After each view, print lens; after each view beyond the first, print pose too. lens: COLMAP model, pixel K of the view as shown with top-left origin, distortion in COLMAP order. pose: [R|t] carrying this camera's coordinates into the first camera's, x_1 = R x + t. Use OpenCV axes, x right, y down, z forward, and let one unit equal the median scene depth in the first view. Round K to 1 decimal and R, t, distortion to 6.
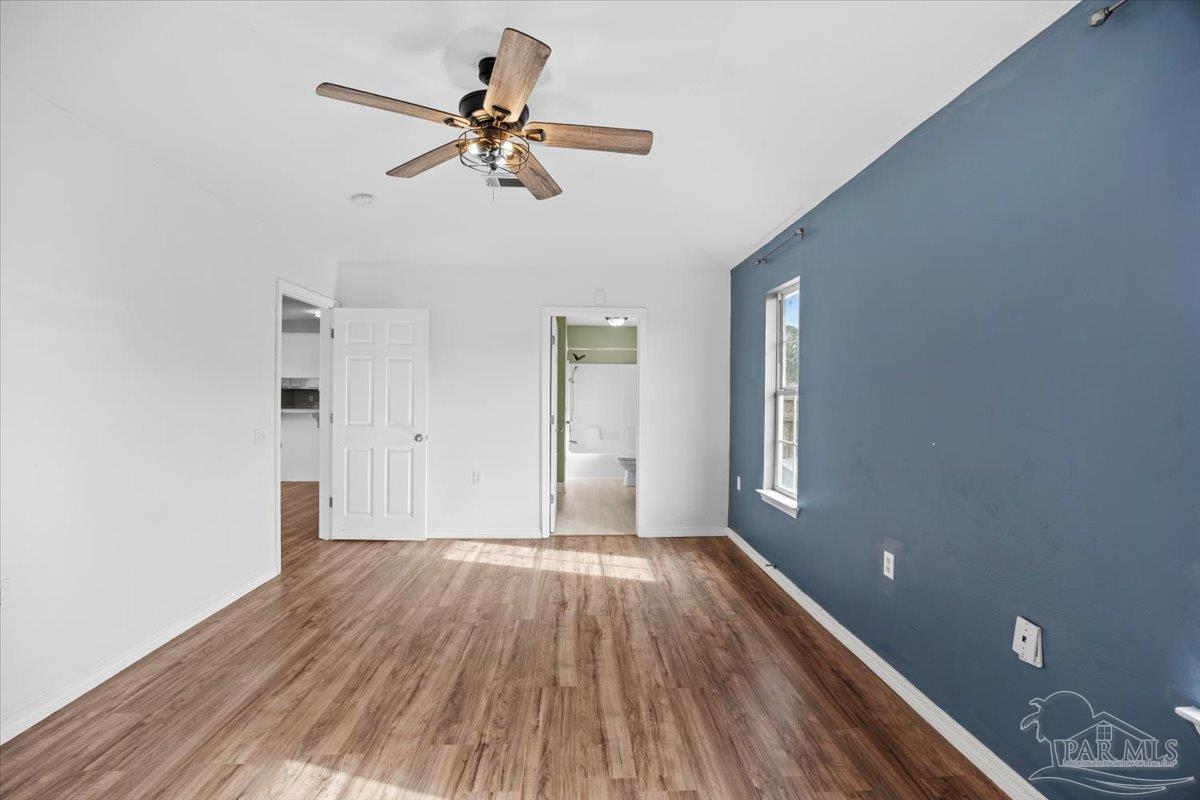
lens RADIAL K [[524.9, 0, 600.0], [0, 524.9, 400.0], [0, 0, 1]] dist [-0.001857, -0.000732]
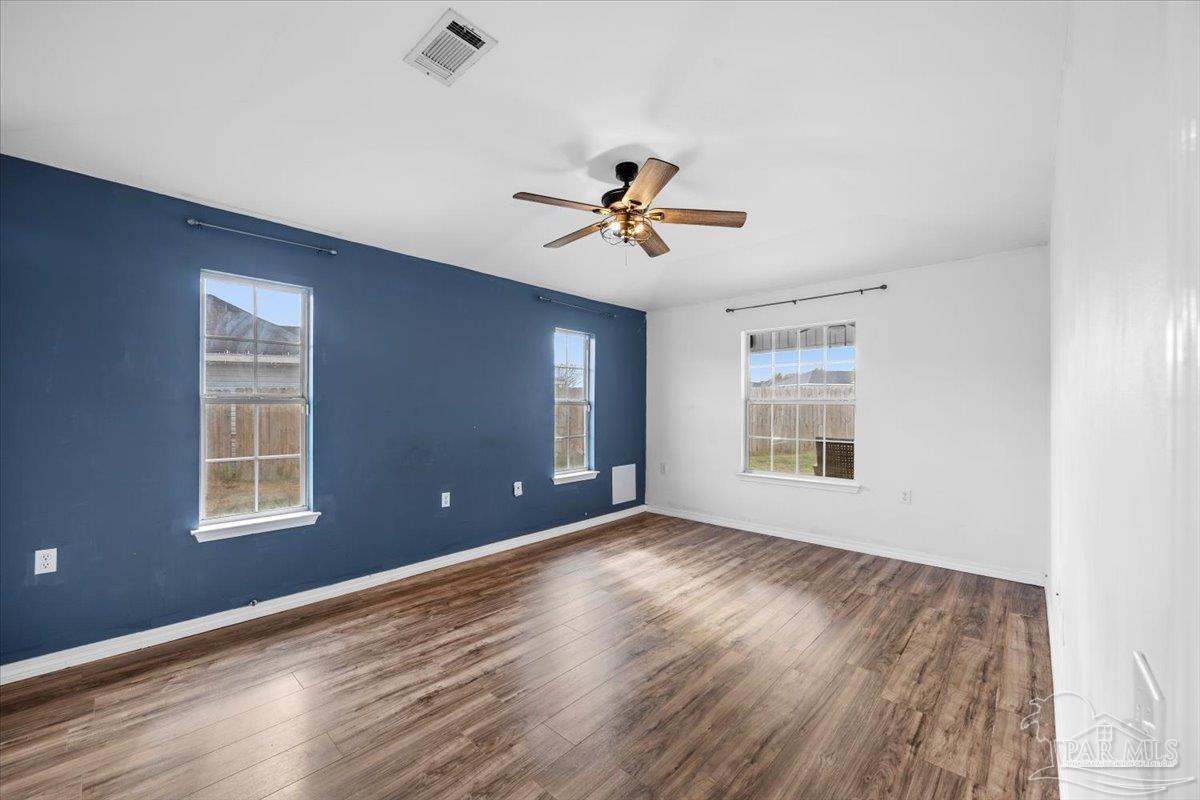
lens RADIAL K [[463.1, 0, 600.0], [0, 463.1, 400.0], [0, 0, 1]] dist [0.000528, 0.000014]
pose [[-0.709573, 0.005386, 0.704611, -0.792687], [0.002780, 0.999984, -0.004843, -0.012495], [-0.704626, -0.001478, -0.709577, 1.490730]]
